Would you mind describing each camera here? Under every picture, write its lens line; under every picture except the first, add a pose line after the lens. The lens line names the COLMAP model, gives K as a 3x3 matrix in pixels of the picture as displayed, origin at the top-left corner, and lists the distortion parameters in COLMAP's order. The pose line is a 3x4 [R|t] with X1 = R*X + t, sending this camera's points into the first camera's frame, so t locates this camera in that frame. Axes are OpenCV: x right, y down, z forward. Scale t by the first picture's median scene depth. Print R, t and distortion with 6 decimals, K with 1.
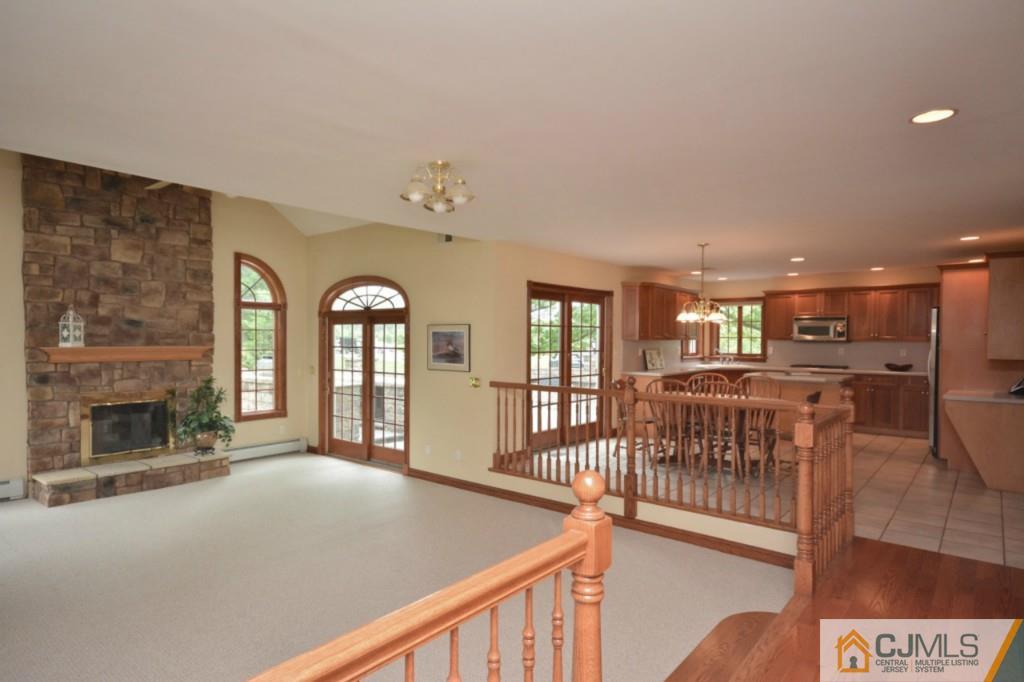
lens RADIAL K [[601.4, 0, 510.8], [0, 601.4, 341.7], [0, 0, 1]] dist [0.011827, 0.009327]
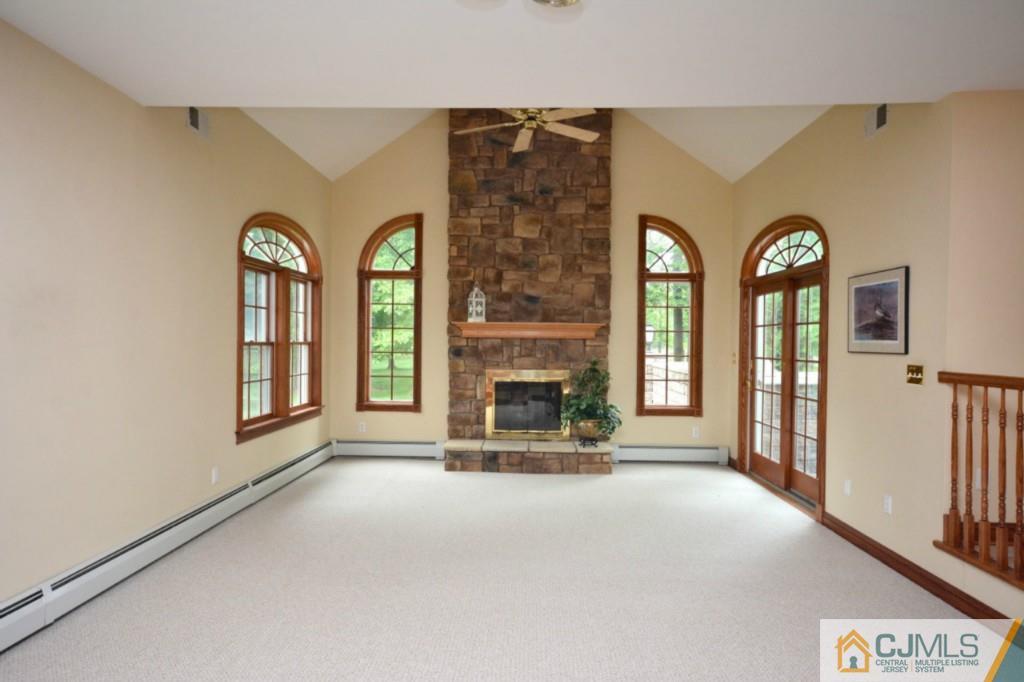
lens RADIAL K [[632.1, 0, 512.5], [0, 632.1, 344.6], [0, 0, 1]] dist [-0.001292, 0.002167]
pose [[0.603914, 0.003803, -0.797040, 0.162107], [-0.017359, 0.999814, -0.008383, 0.049760], [0.796860, 0.018898, 0.603868, 0.357943]]
